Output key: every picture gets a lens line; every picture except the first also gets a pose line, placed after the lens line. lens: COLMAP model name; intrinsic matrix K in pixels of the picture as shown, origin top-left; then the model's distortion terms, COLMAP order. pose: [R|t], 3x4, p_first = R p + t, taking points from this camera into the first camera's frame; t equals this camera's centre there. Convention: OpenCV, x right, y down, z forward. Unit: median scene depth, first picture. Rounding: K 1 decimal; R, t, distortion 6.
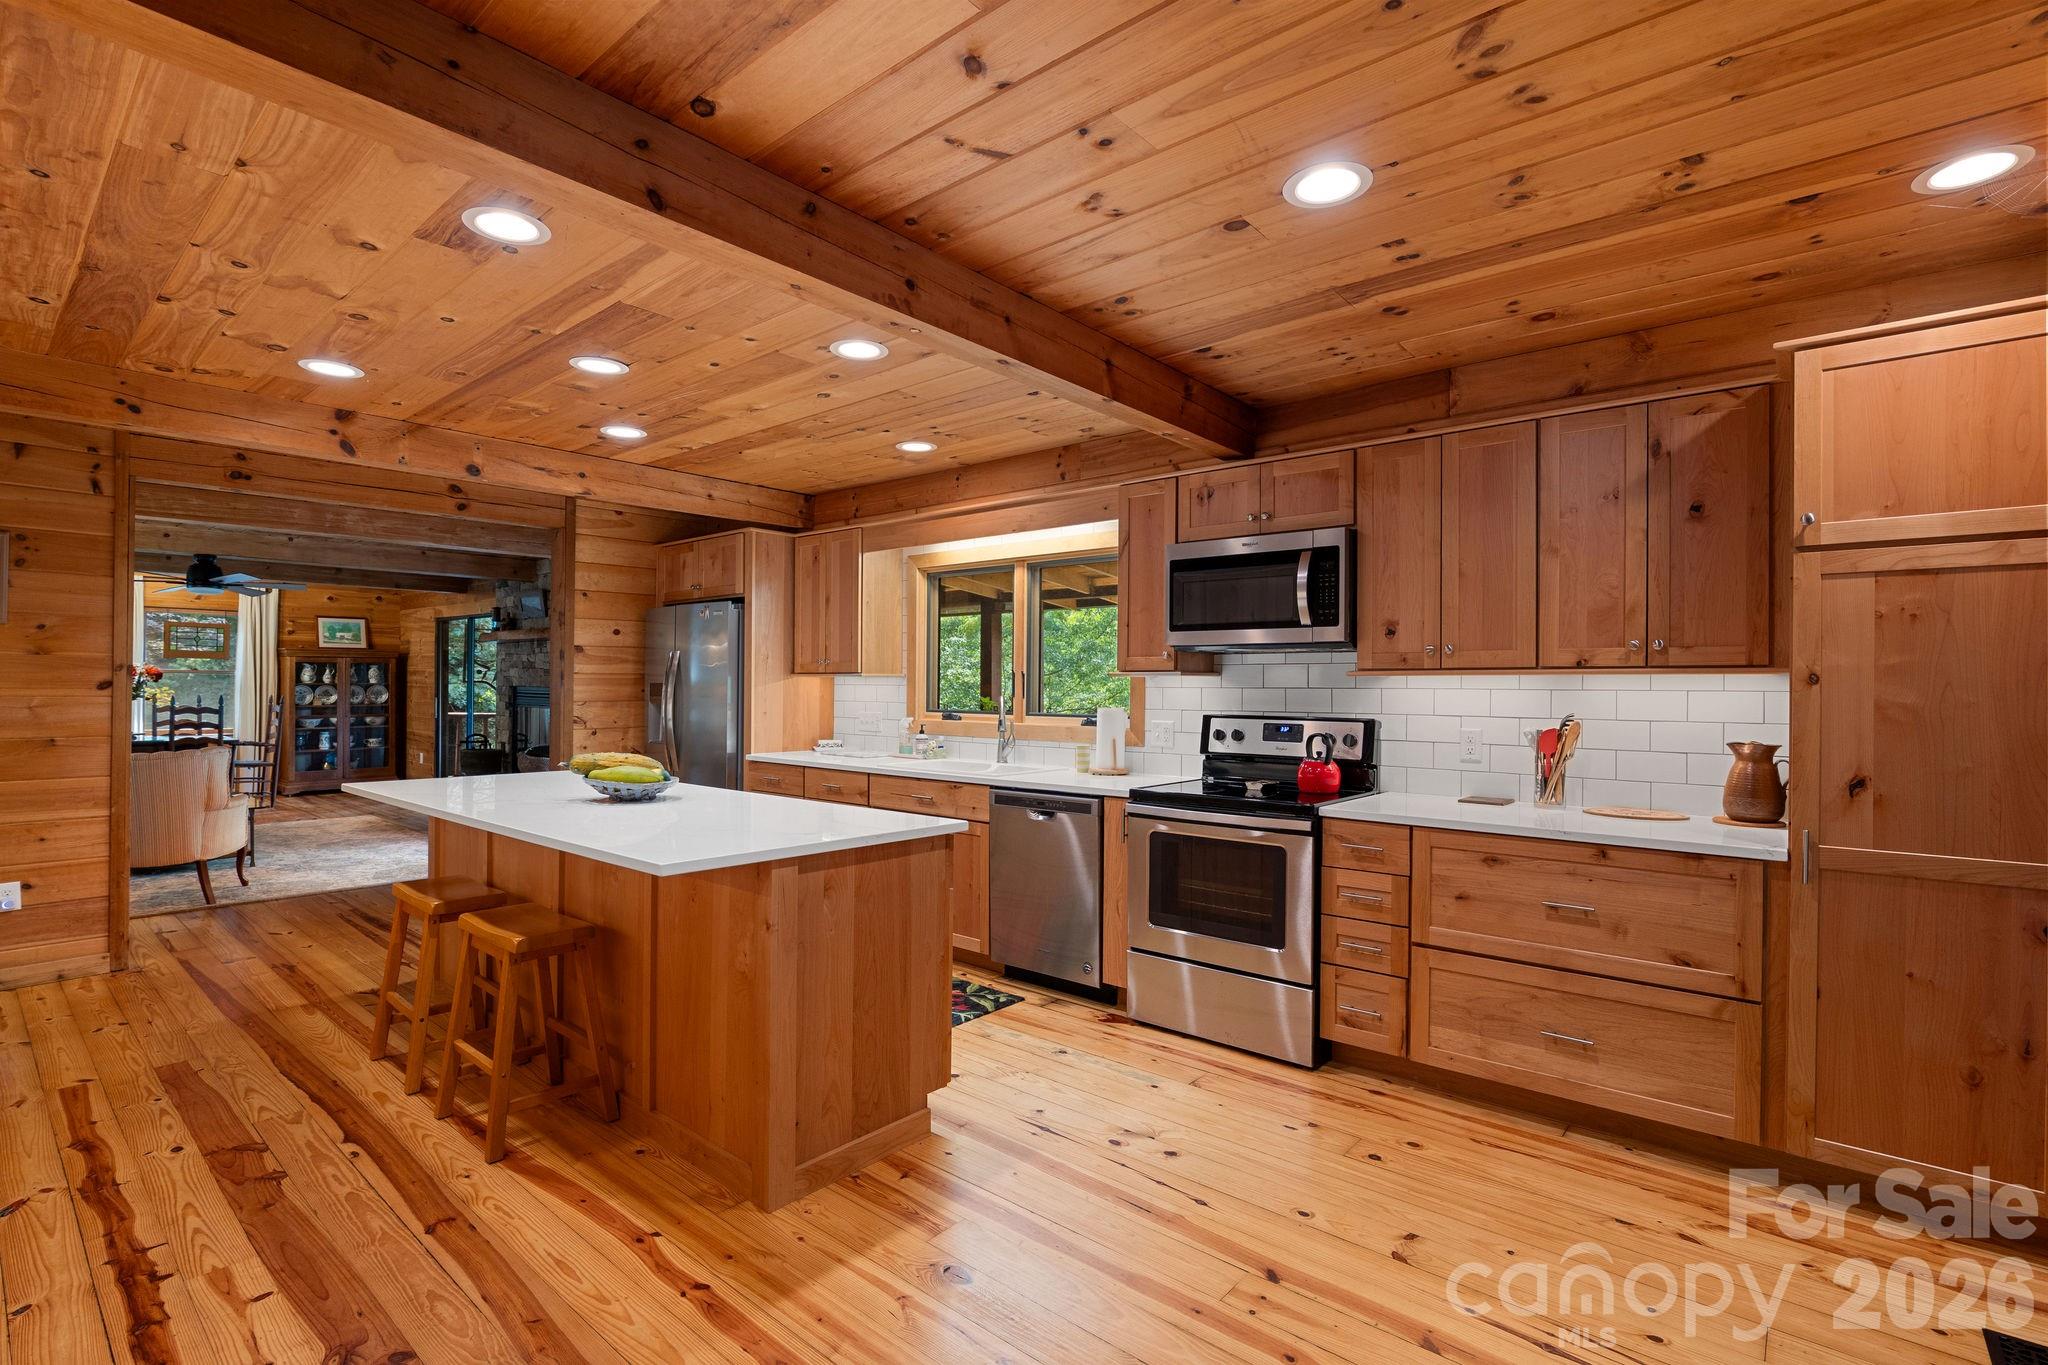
lens RADIAL K [[944.9, 0, 1032.2], [0, 944.9, 691.6], [0, 0, 1]] dist [-0.018062, 0.000292]
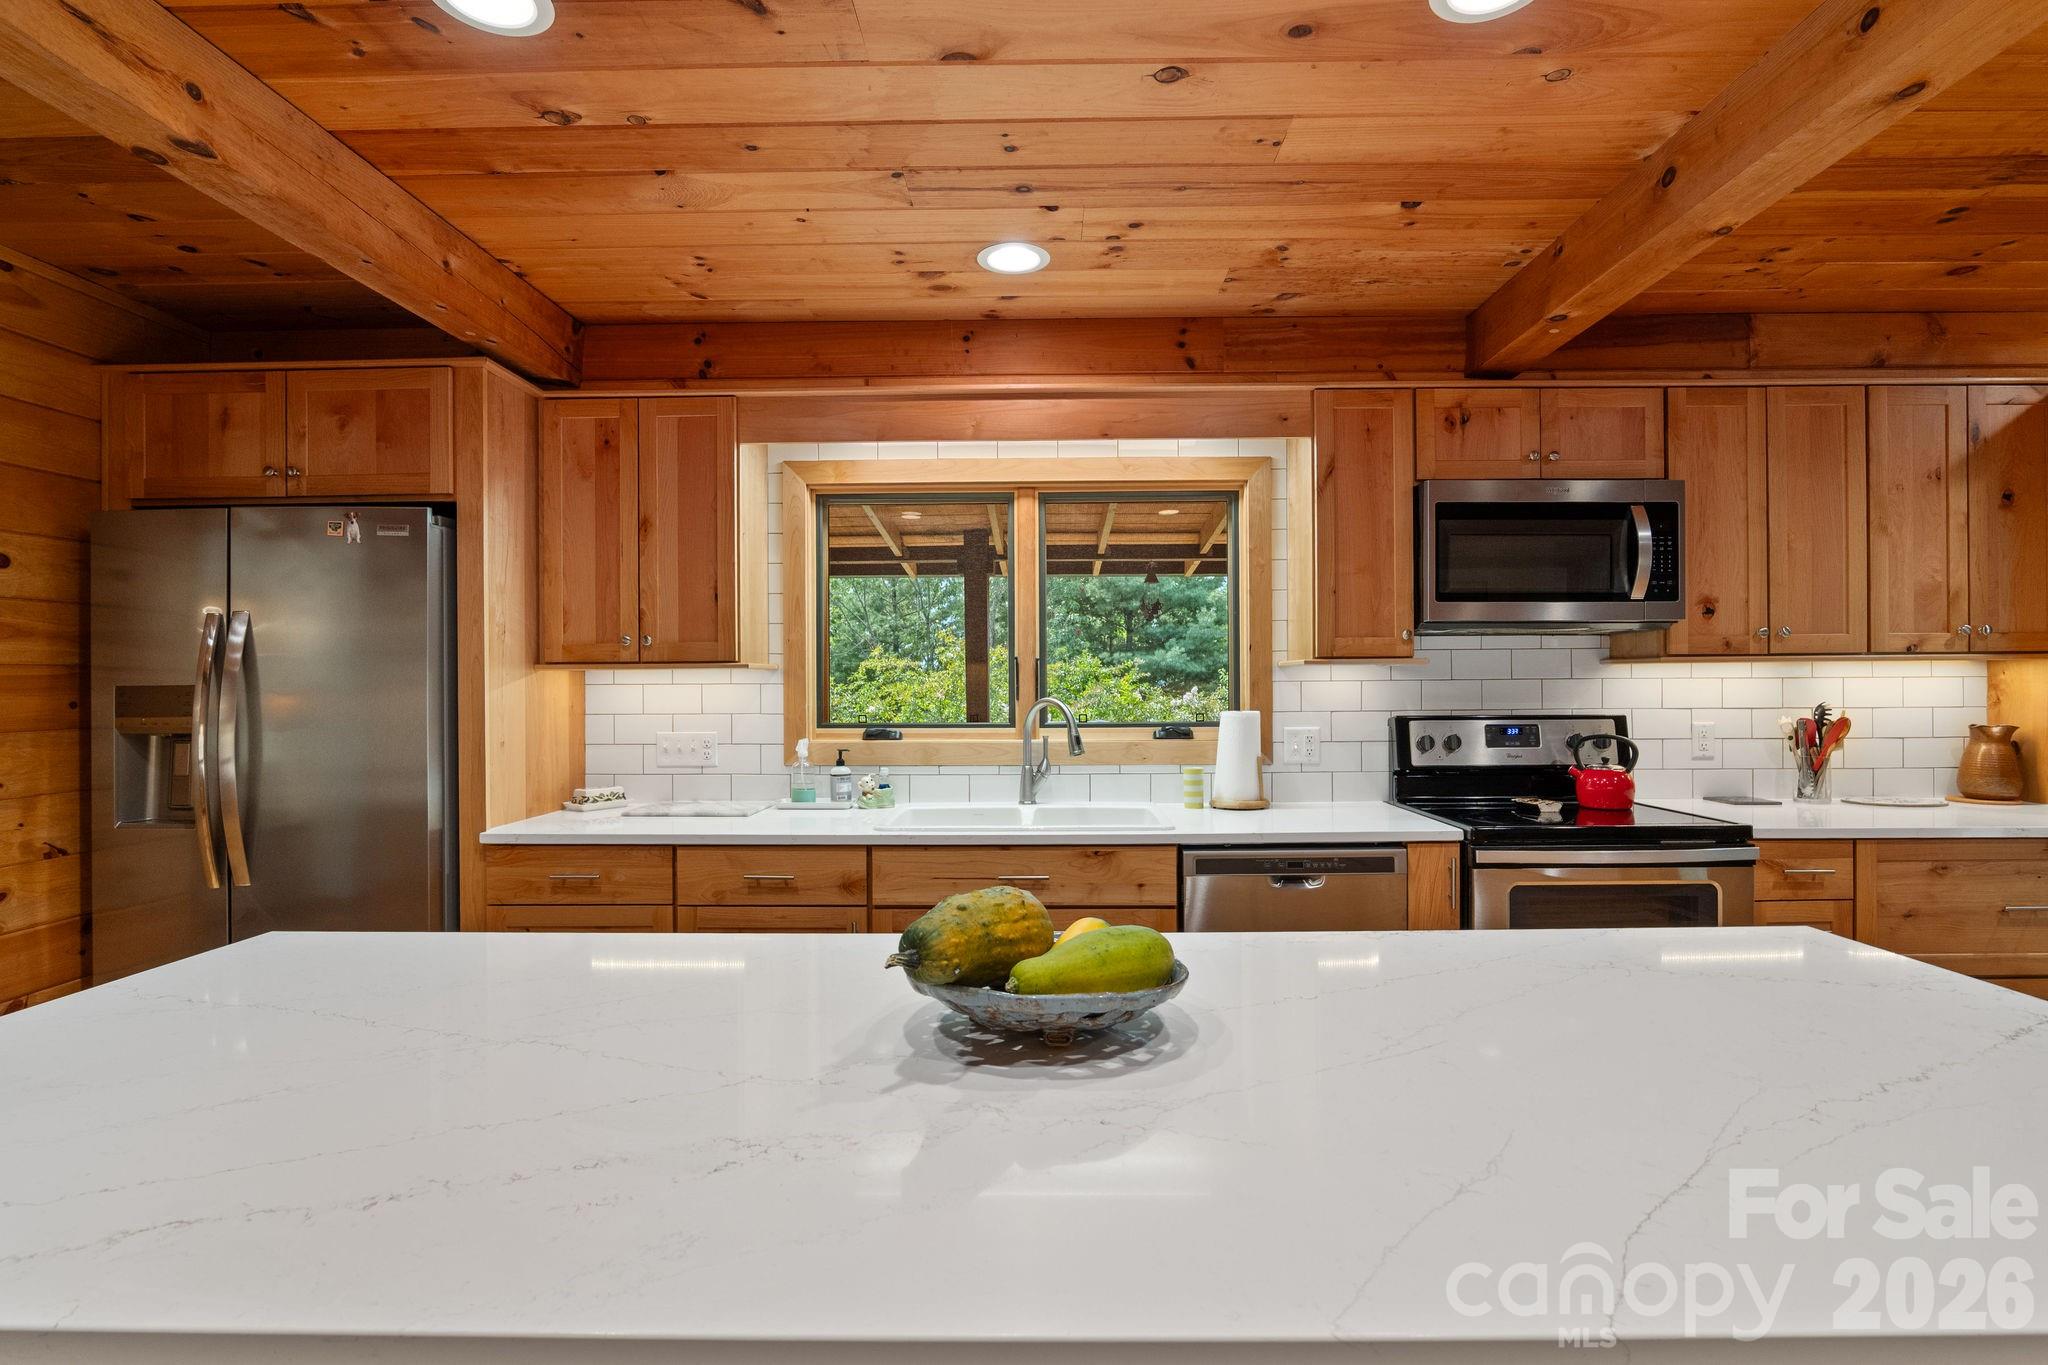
lens RADIAL K [[968.8, 0, 1038.3], [0, 968.8, 694.3], [0, 0, 1]] dist [-0.028598, 0.010658]
pose [[0.774400, -0.017498, 0.632454, -0.525199], [0.015126, 0.999844, 0.009143, -0.004676], [-0.632515, 0.002486, 0.774544, 0.596866]]
